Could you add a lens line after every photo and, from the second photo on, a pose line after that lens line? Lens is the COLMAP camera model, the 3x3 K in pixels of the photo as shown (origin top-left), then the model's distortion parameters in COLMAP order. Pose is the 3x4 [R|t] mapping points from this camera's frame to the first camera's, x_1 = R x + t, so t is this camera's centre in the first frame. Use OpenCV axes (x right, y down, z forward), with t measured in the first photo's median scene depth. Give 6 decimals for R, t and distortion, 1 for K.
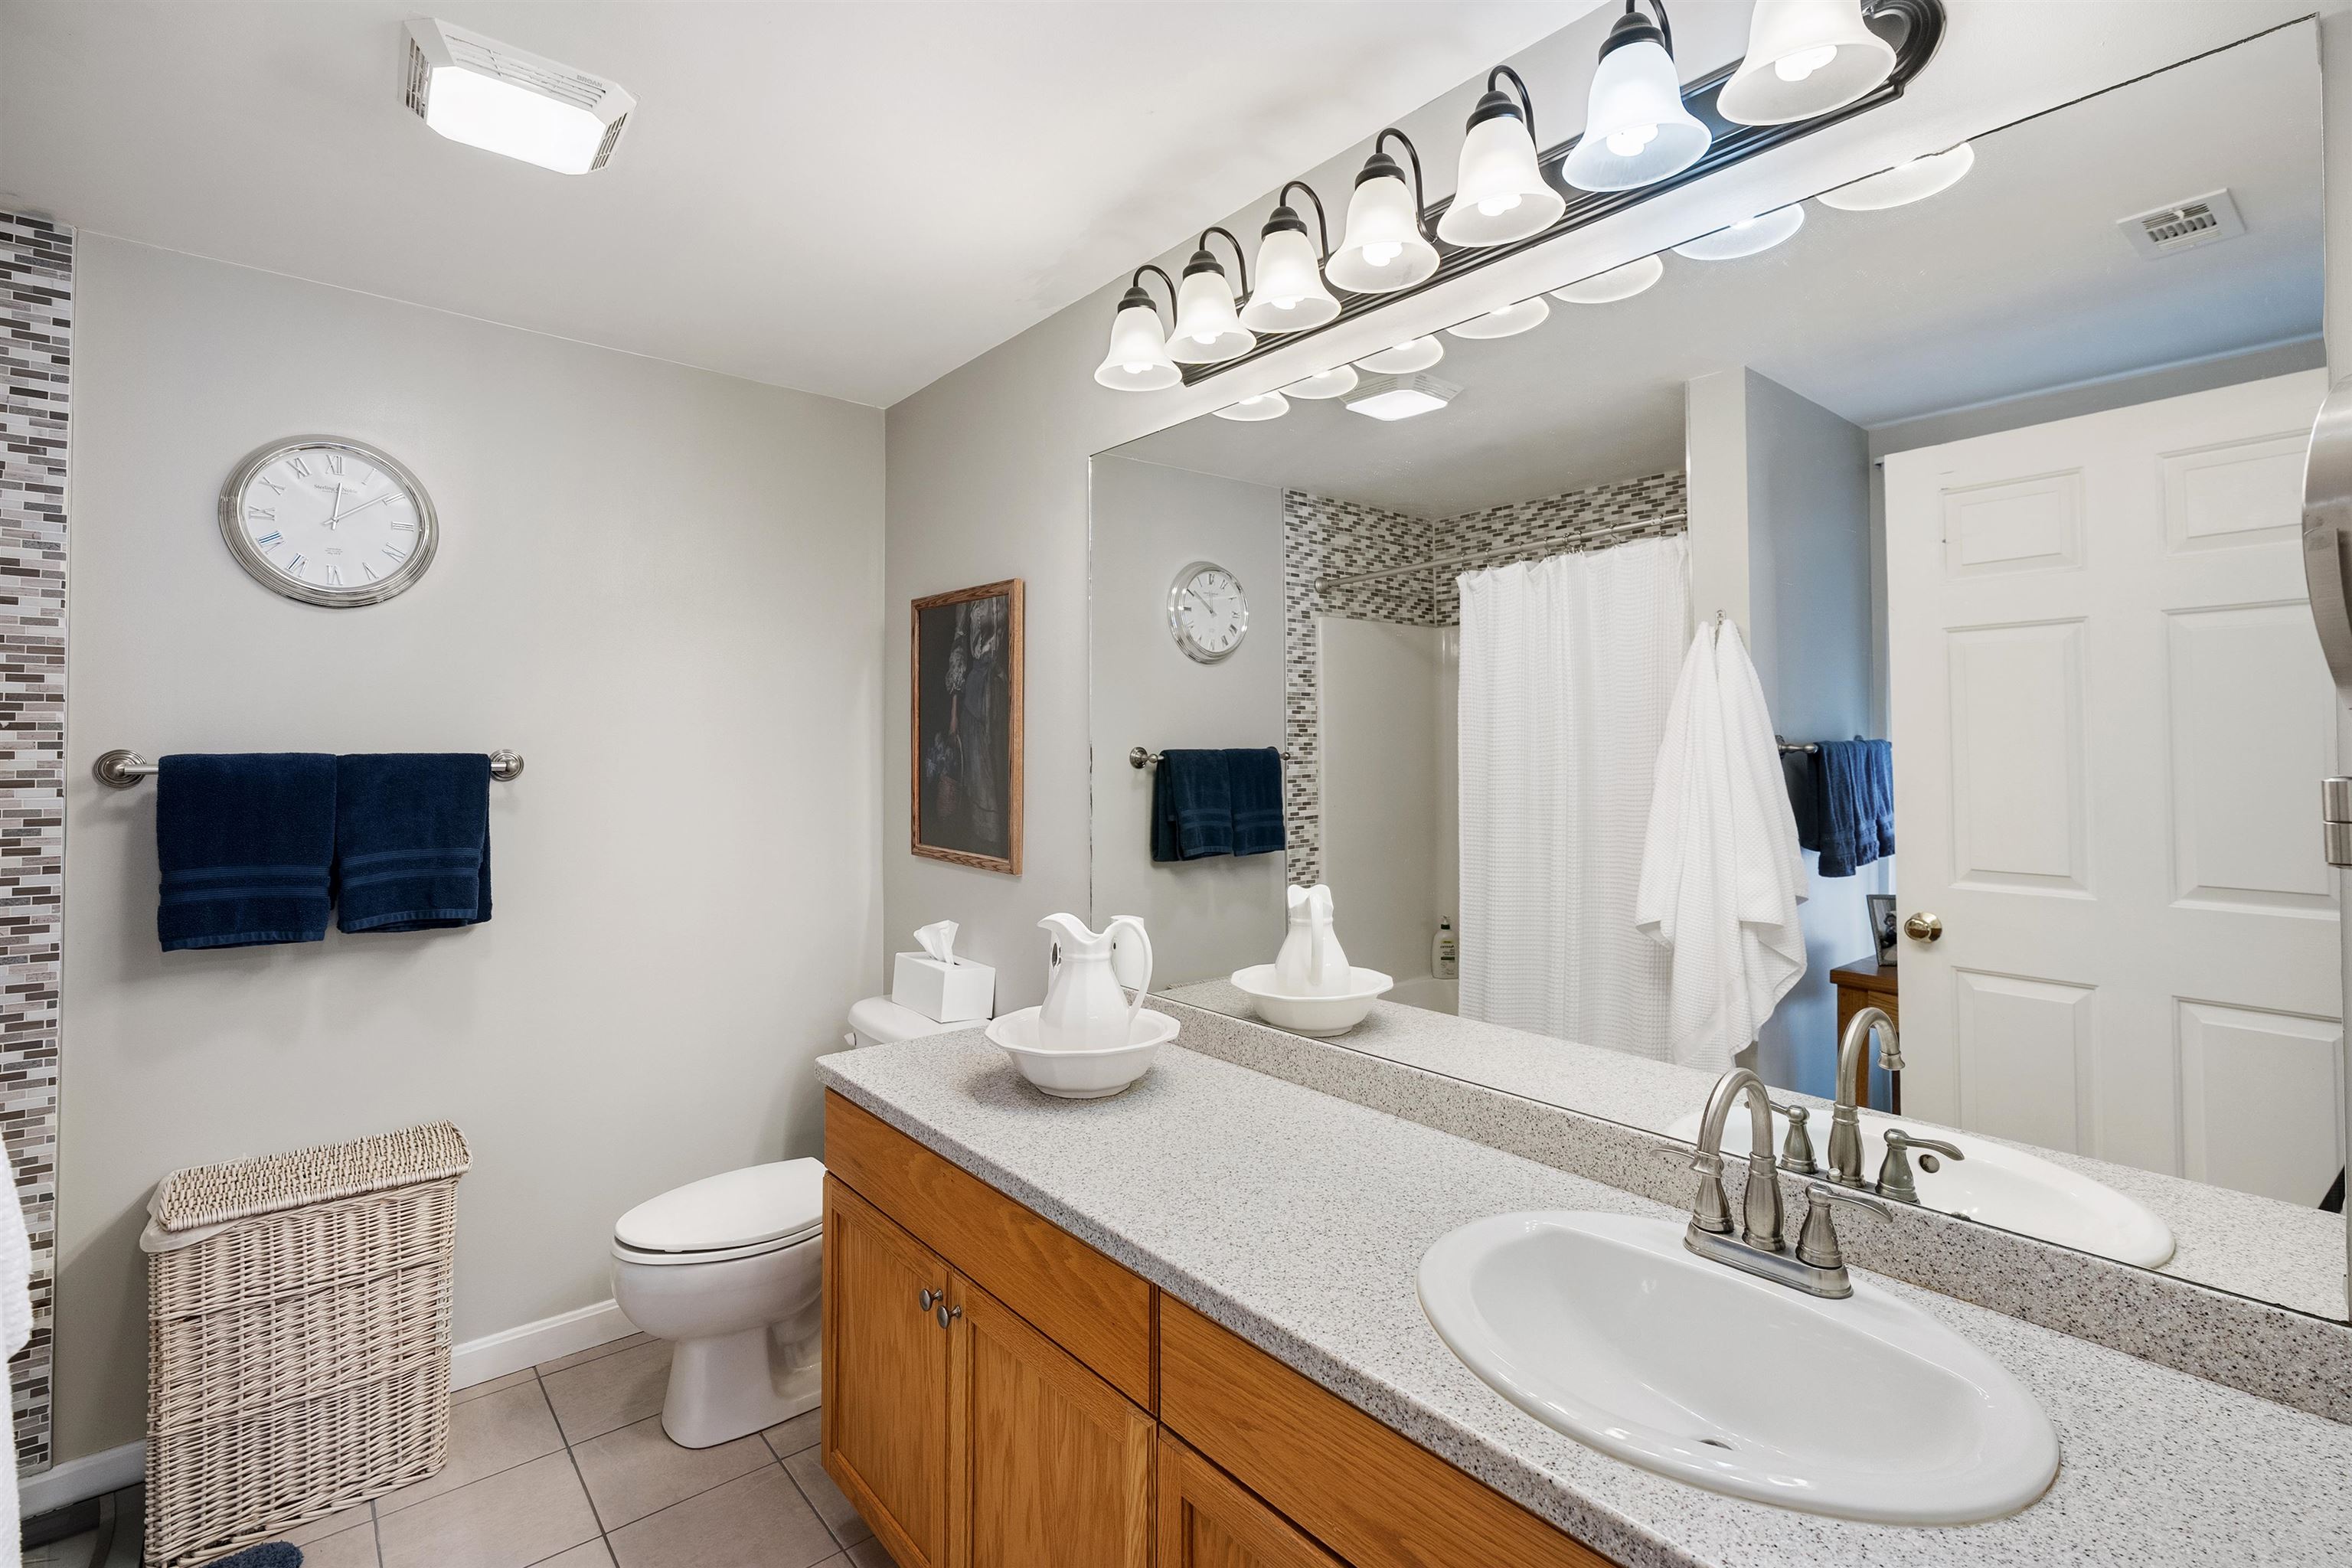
lens RADIAL K [[1058.7, 0, 1164.0], [0, 1058.7, 719.3], [0, 0, 1]] dist [-0.011580, 0.001959]
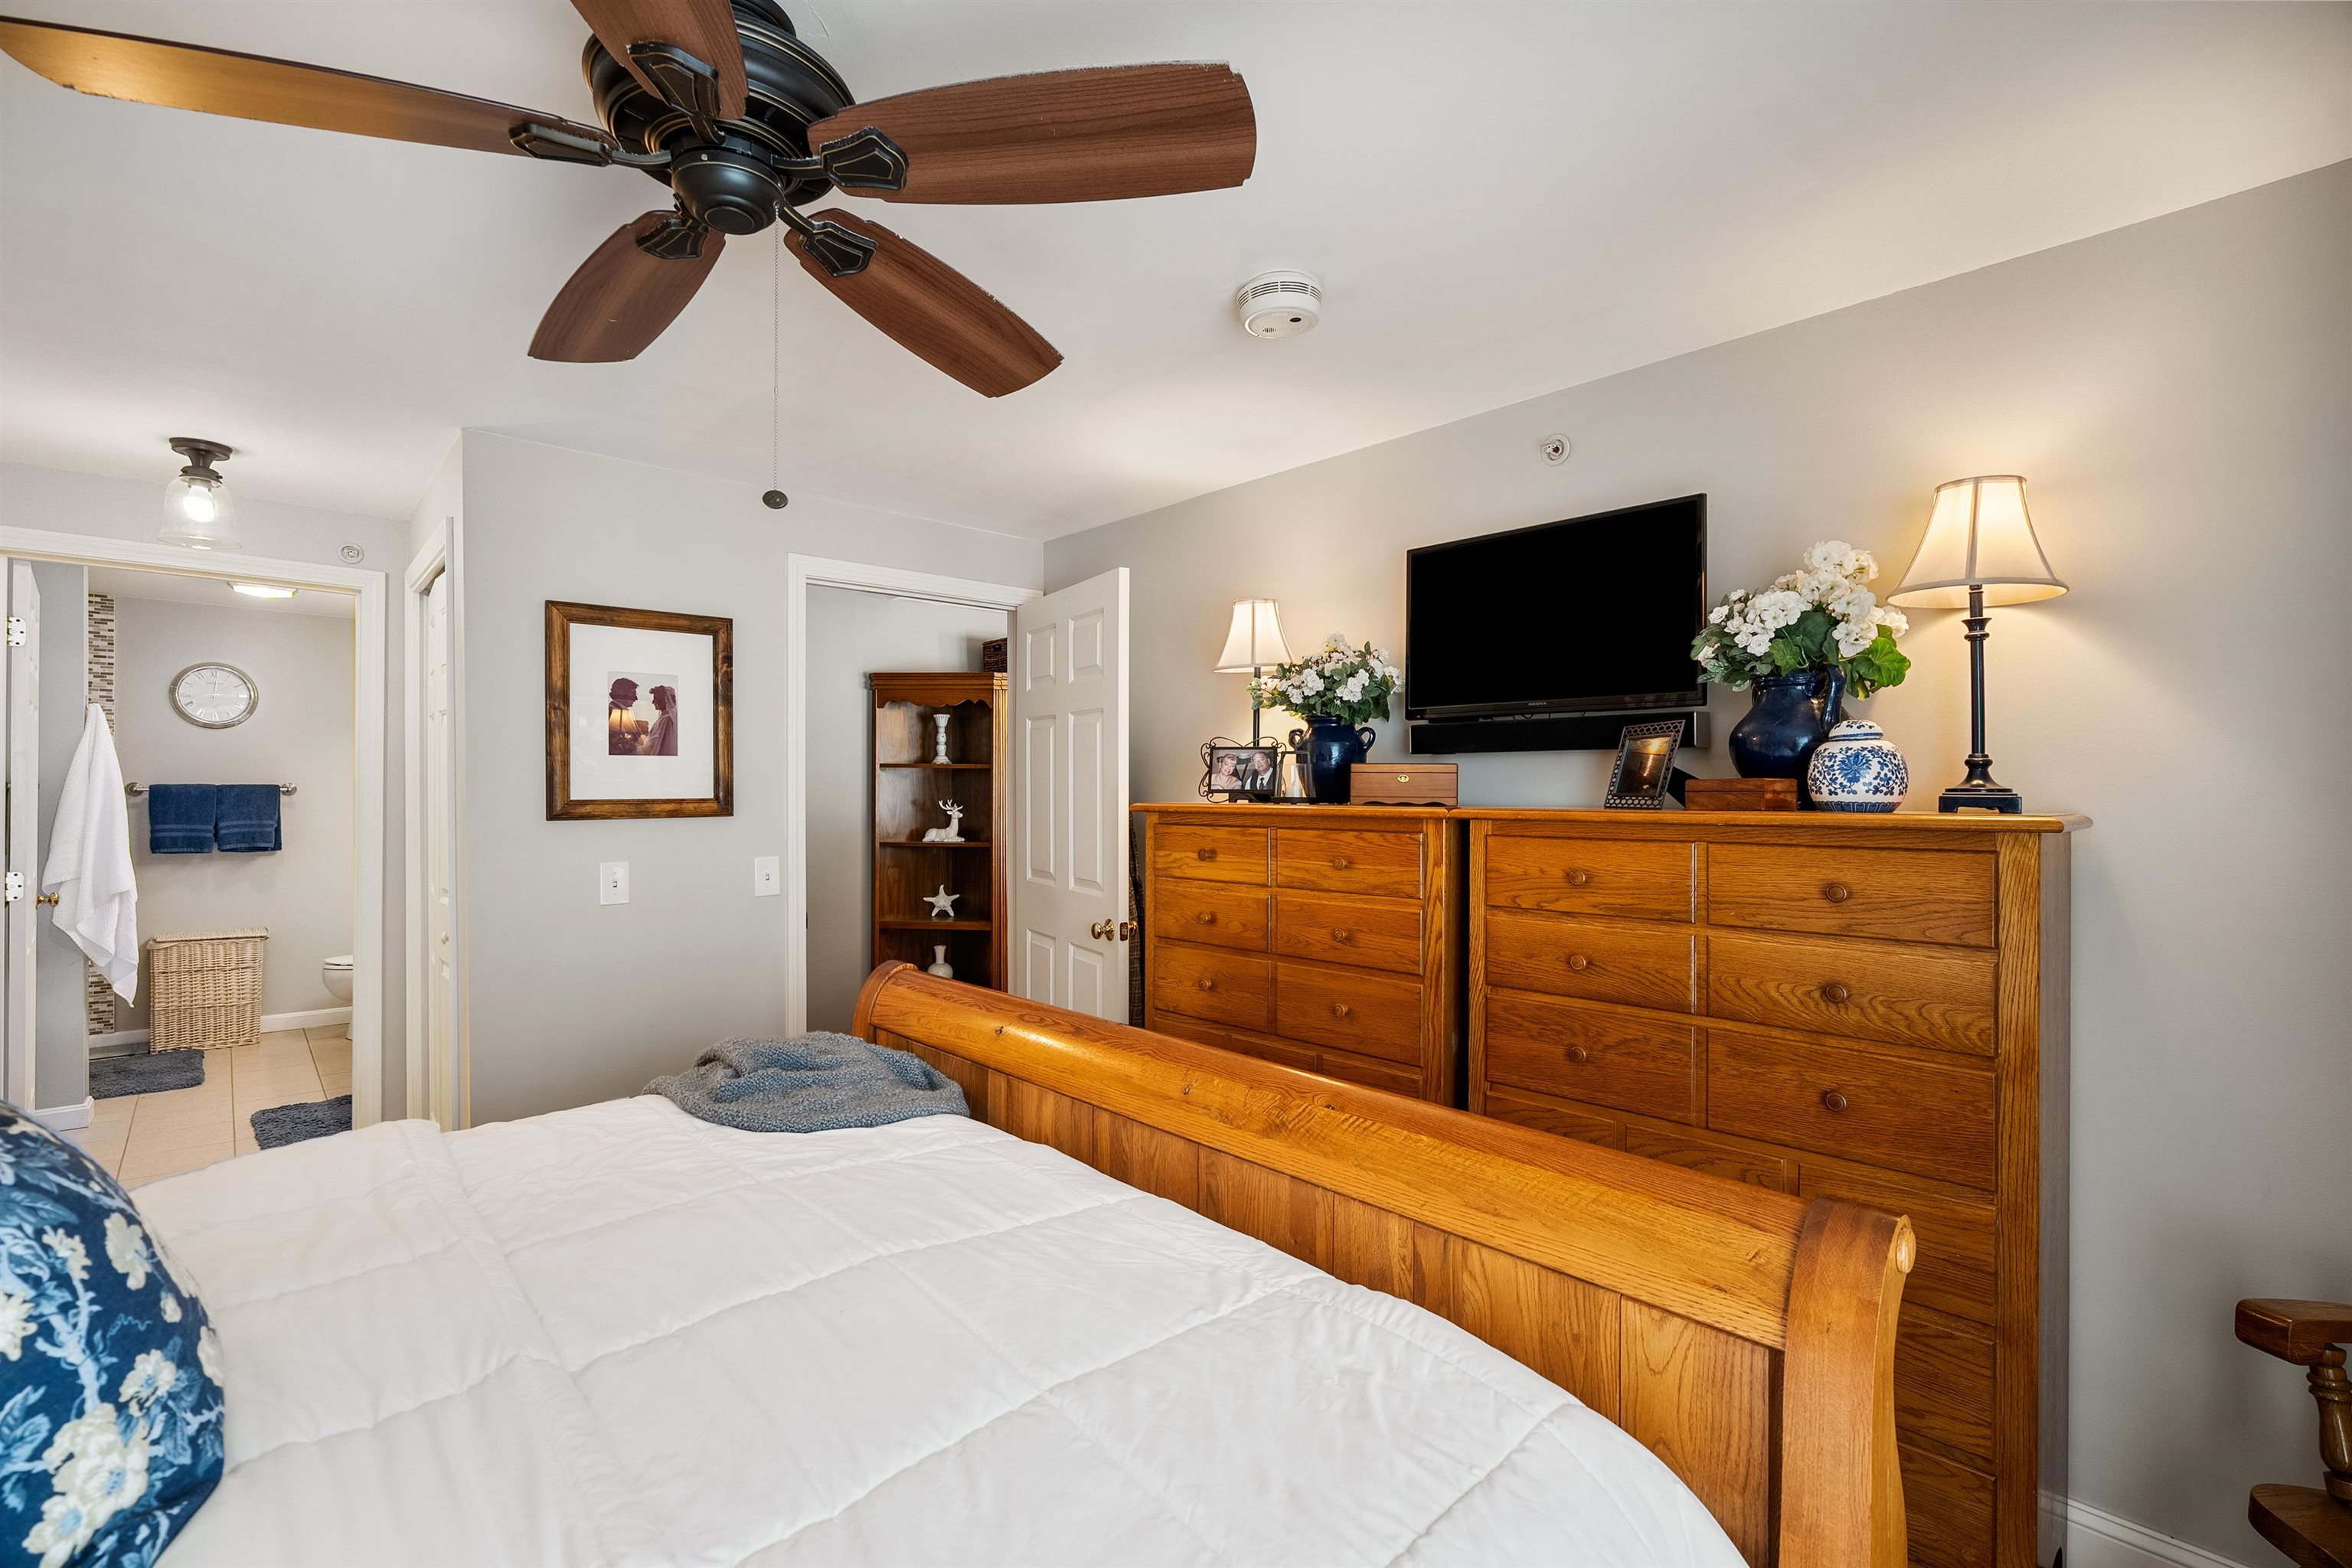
lens RADIAL K [[1058.7, 0, 1176.0], [0, 1058.7, 788.4], [0, 0, 1]] dist [-0.011580, 0.001959]
pose [[0.999398, 0.001686, 0.034665, 1.577386], [-0.002410, 0.999780, 0.020856, -0.018689], [-0.034623, -0.020927, 0.999181, -1.772387]]
